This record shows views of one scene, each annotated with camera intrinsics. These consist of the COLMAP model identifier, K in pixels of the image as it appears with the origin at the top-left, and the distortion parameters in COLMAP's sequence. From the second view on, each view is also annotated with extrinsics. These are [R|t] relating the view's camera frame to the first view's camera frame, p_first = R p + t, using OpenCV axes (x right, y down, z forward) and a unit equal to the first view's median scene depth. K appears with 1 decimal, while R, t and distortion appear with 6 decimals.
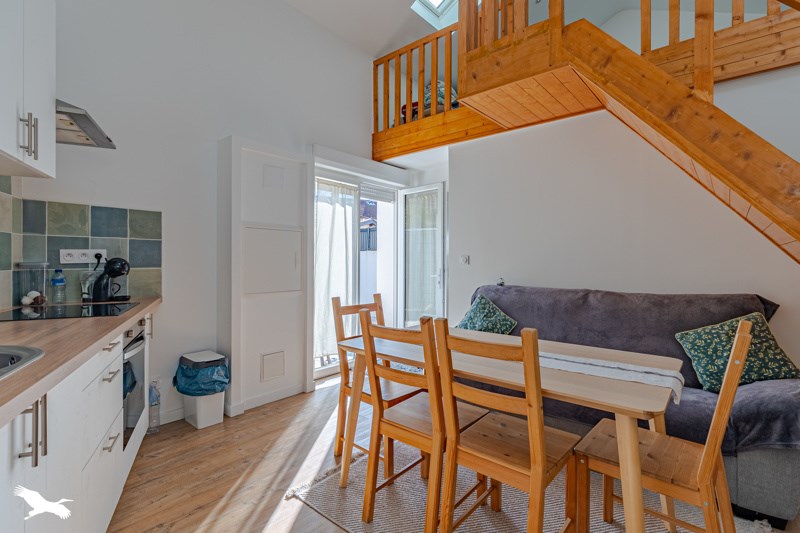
lens RADIAL K [[376.2, 0, 399.4], [0, 376.2, 263.4], [0, 0, 1]] dist [0.001929, 0.000399]
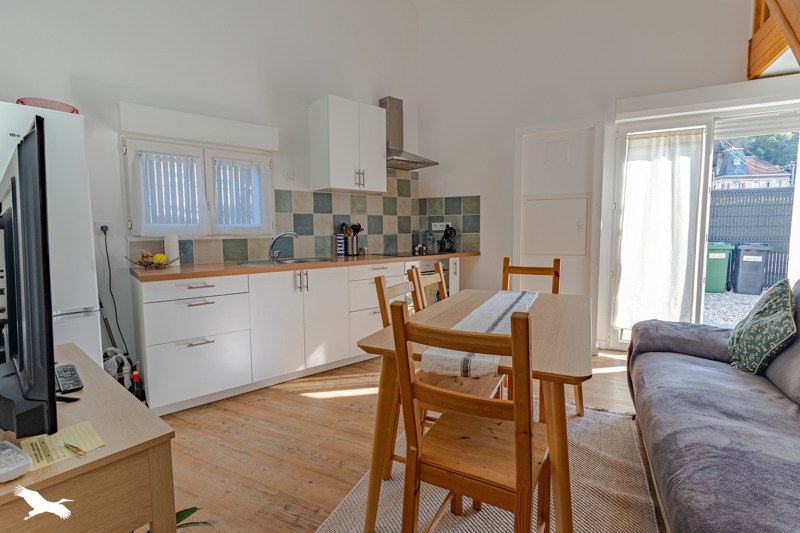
lens RADIAL K [[376.2, 0, 399.4], [0, 376.2, 263.4], [0, 0, 1]] dist [0.001929, 0.000399]
pose [[0.237166, 0.079960, -0.968173, 0.861318], [0.004151, 0.996514, 0.083317, 0.007027], [0.971460, -0.023779, 0.236007, 0.370995]]
